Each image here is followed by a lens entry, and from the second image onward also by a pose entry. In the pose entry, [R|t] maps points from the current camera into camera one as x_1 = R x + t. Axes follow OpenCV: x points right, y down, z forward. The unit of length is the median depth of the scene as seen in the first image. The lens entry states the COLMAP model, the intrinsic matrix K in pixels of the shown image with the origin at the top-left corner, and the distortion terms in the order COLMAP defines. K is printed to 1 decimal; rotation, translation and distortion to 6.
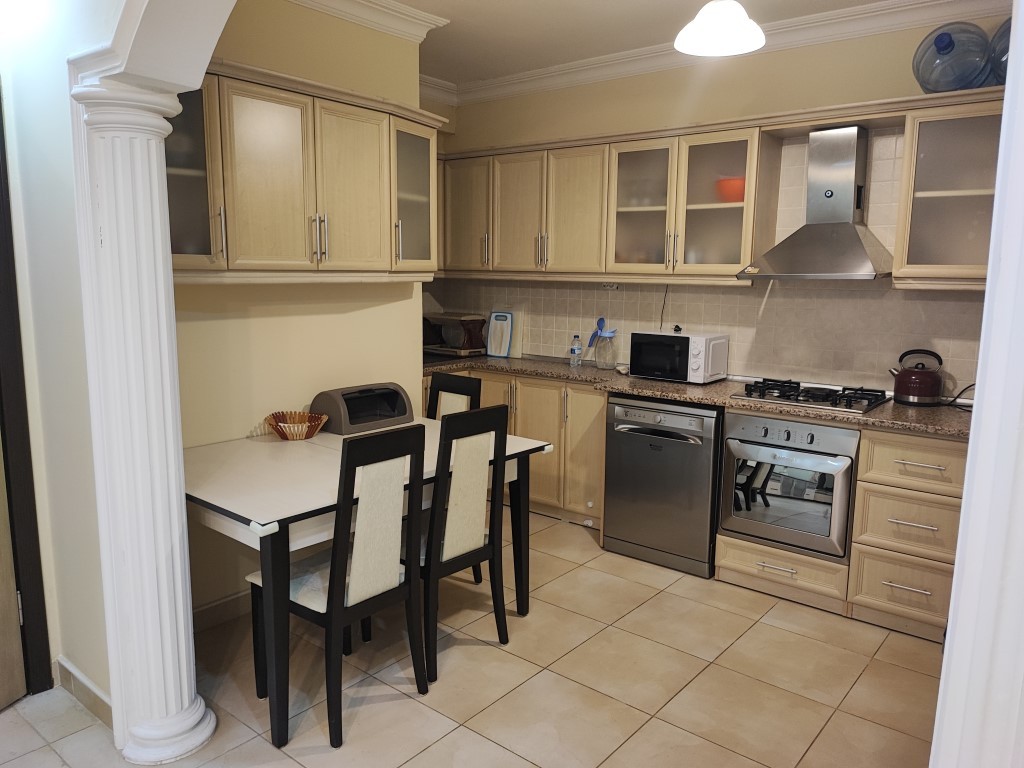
lens RADIAL K [[744.2, 0, 512.3], [0, 744.2, 384.8], [0, 0, 1]] dist [0.021218, -0.021402]
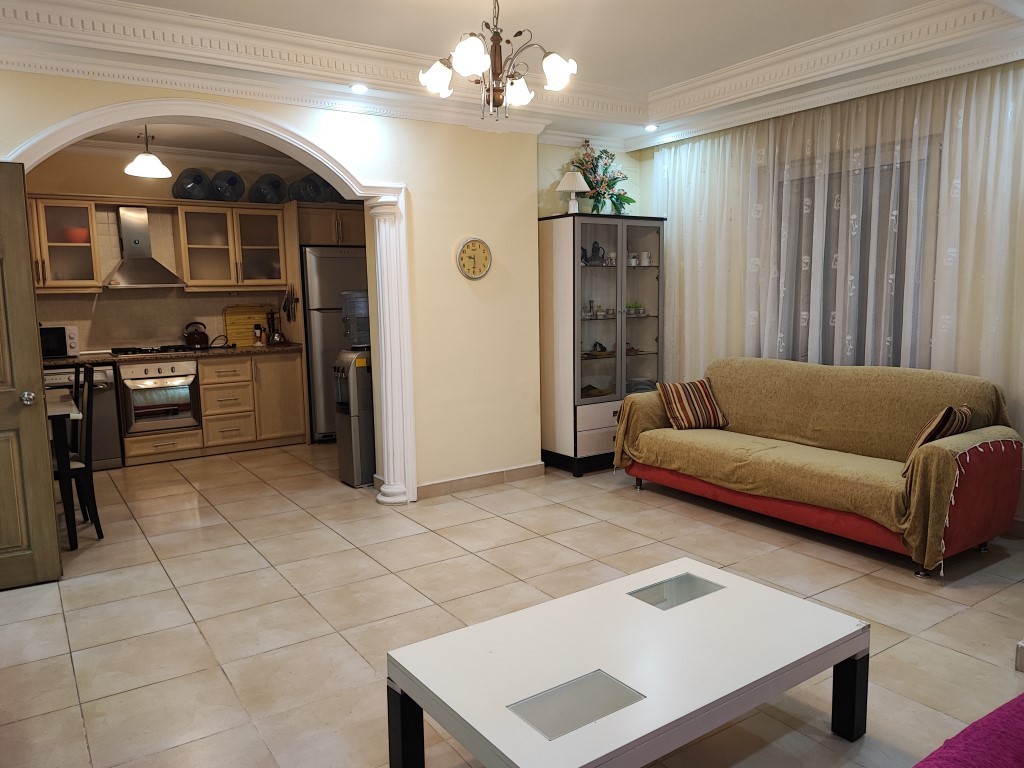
lens RADIAL K [[744.2, 0, 512.8], [0, 744.2, 392.3], [0, 0, 1]] dist [0.021218, -0.021402]
pose [[0.283280, -0.144839, 0.948037, -1.086224], [0.170099, 0.980445, 0.098964, 0.080351], [-0.943832, 0.133226, 0.302377, -0.369348]]
